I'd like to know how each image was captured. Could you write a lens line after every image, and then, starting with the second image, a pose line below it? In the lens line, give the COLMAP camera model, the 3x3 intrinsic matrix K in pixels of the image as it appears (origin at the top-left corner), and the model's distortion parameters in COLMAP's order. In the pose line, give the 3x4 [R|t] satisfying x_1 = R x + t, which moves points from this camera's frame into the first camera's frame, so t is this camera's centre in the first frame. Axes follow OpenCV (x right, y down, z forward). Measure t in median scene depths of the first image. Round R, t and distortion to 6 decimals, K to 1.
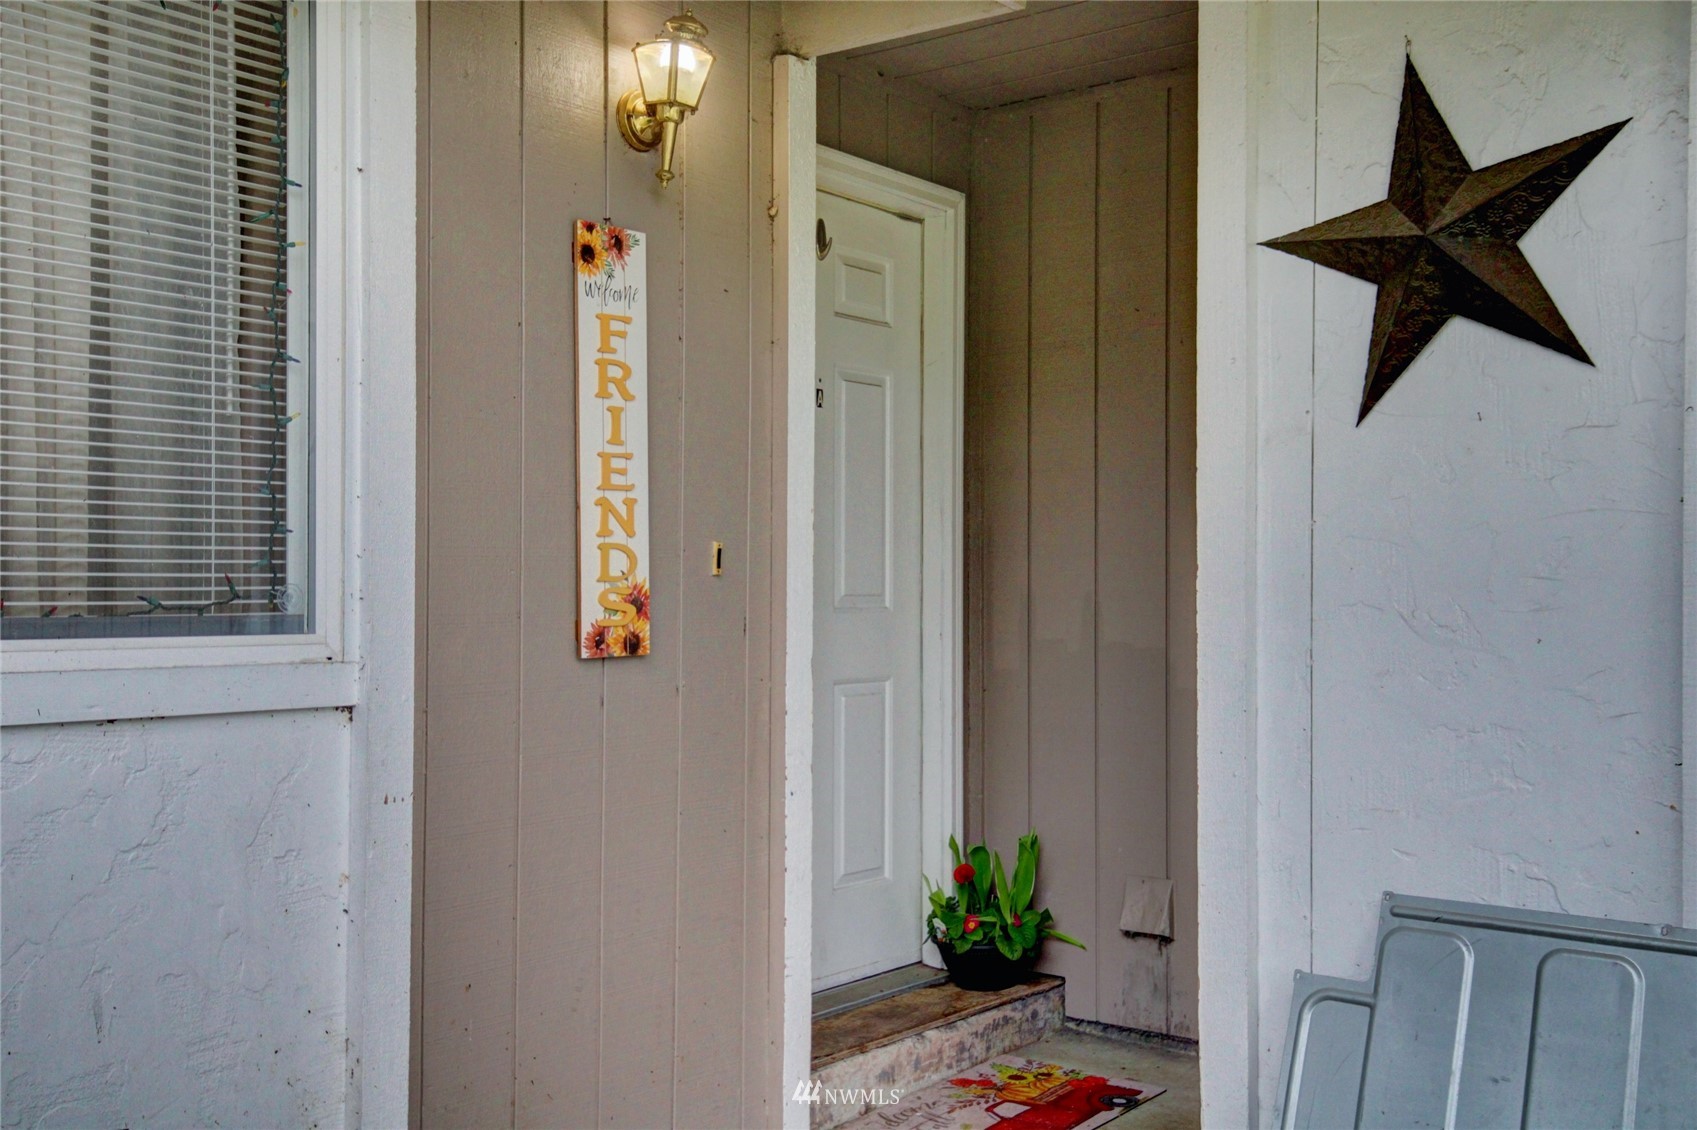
lens RADIAL K [[1738.2, 0, 842.9], [0, 1738.2, 572.2], [0, 0, 1]] dist [0.056711, 0.000000]
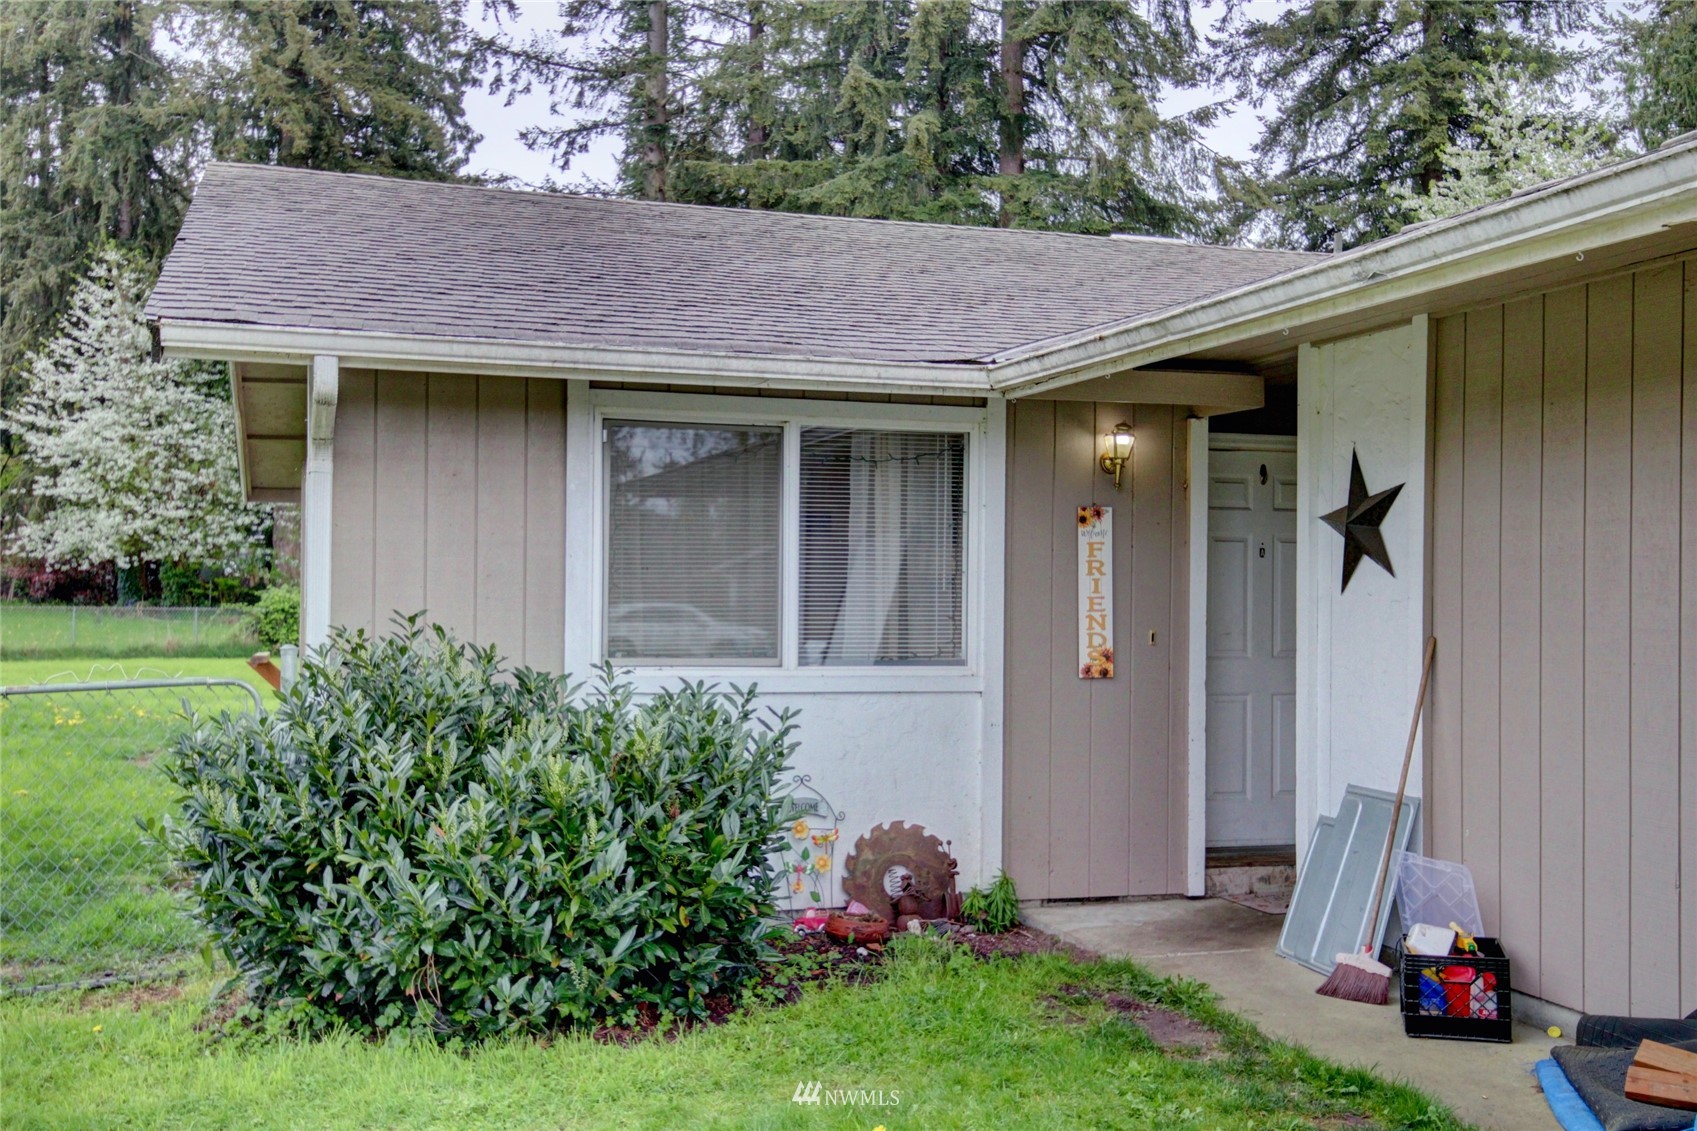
lens RADIAL K [[1738.2, 0, 850.2], [0, 1738.2, 567.3], [0, 0, 1]] dist [0.056711, 0.000000]
pose [[0.822766, -0.001692, -0.568378, 1.017151], [-0.002571, 0.999974, -0.006698, -0.094114], [0.568375, 0.006972, 0.822740, -1.286111]]
